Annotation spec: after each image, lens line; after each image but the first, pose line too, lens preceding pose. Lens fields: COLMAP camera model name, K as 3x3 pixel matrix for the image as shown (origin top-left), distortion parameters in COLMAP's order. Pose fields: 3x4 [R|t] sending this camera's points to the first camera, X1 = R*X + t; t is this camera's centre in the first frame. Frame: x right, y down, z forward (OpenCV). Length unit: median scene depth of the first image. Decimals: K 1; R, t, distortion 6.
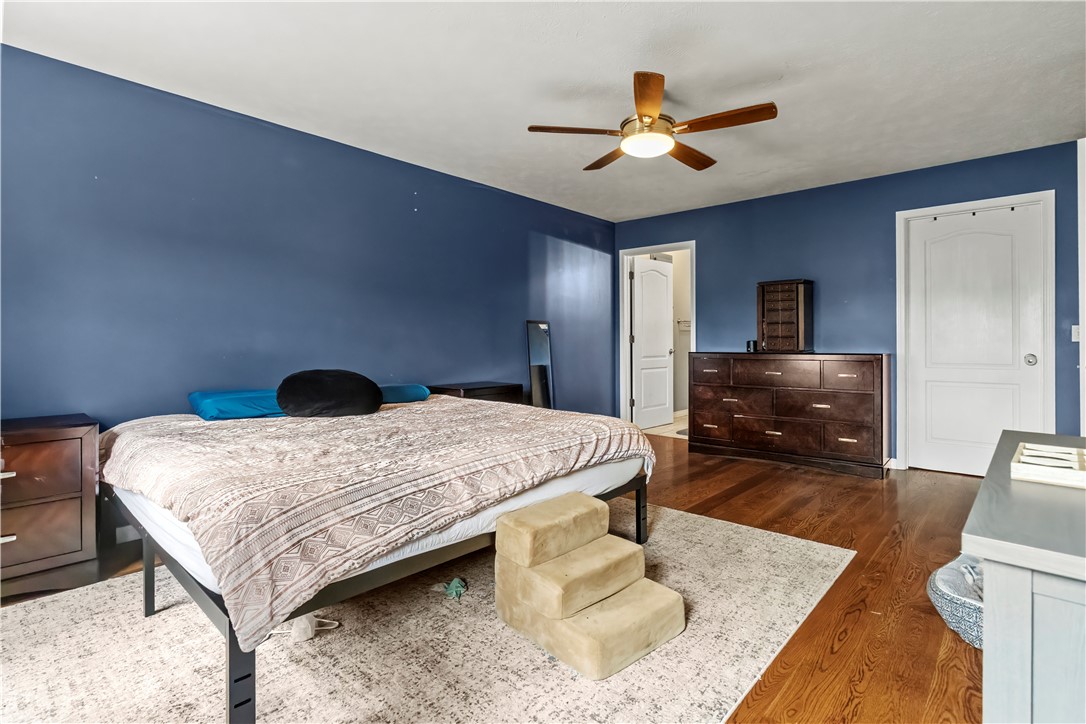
lens RADIAL K [[519.8, 0, 547.2], [0, 519.8, 333.8], [0, 0, 1]] dist [-0.002206, -0.000900]
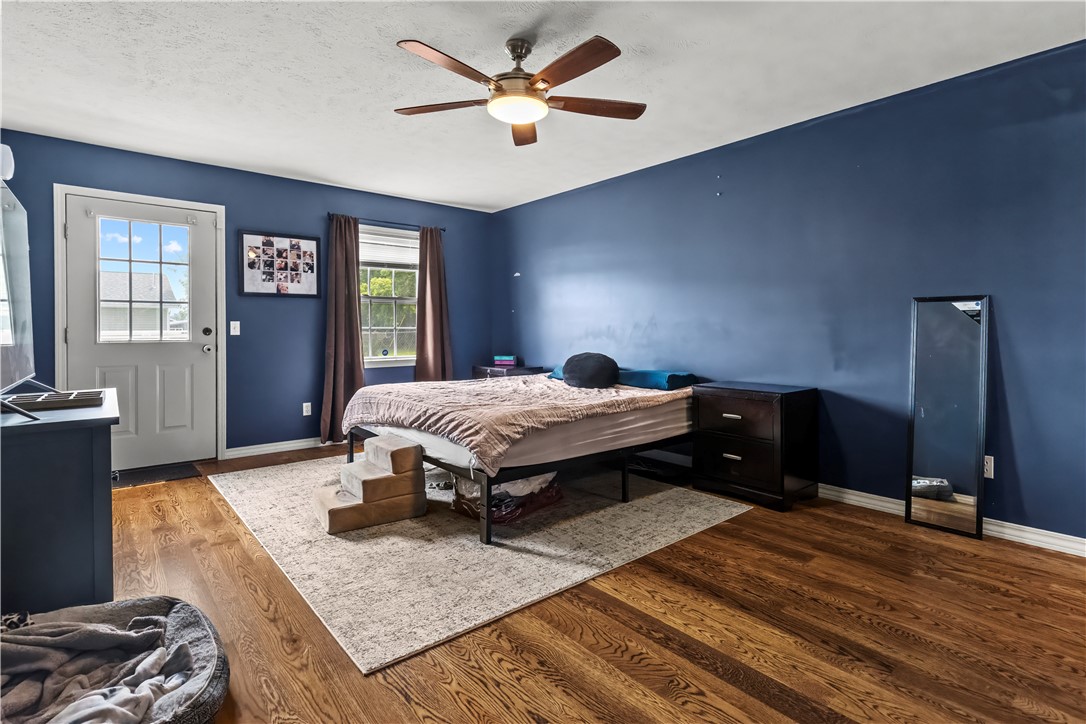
lens RADIAL K [[536.1, 0, 549.2], [0, 536.1, 329.5], [0, 0, 1]] dist [-0.000472, -0.000434]
pose [[-0.119651, 0.001389, -0.992815, 1.053415], [0.011637, 0.999932, -0.000003, 0.009344], [0.992748, -0.011554, -0.119660, 1.136504]]
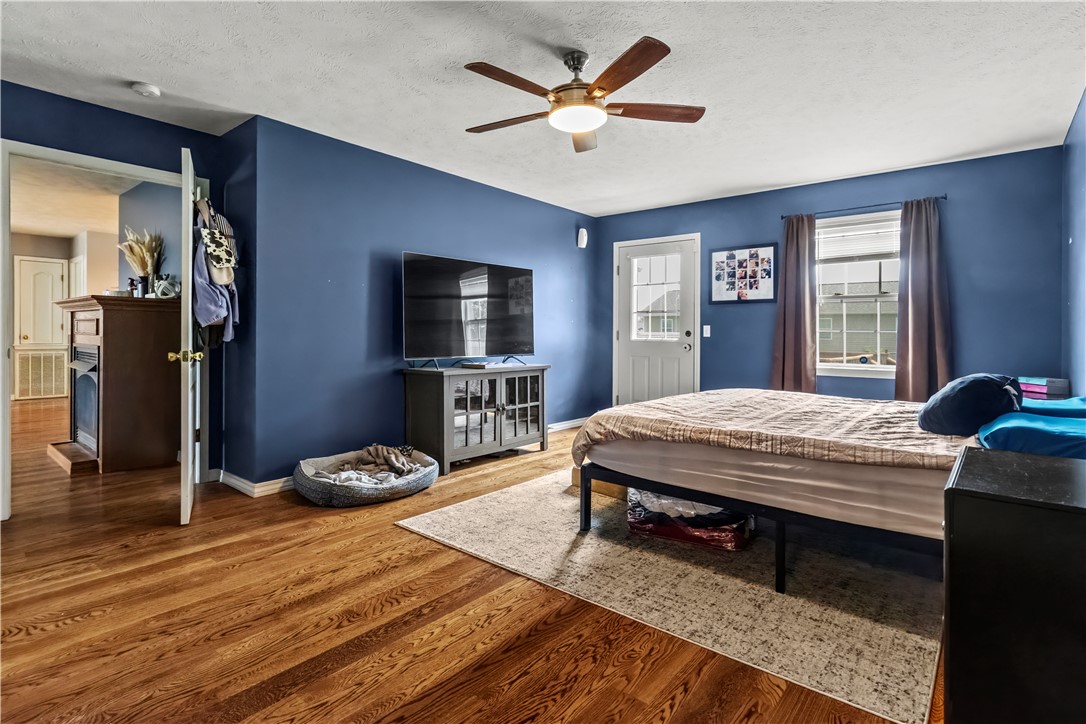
lens RADIAL K [[536.1, 0, 549.2], [0, 536.1, 329.5], [0, 0, 1]] dist [-0.000472, -0.000434]
pose [[-0.998648, -0.008434, -0.051296, 0.286282], [-0.007600, 0.999836, -0.016433, 0.023875], [0.051426, -0.016021, -0.998548, 1.885138]]
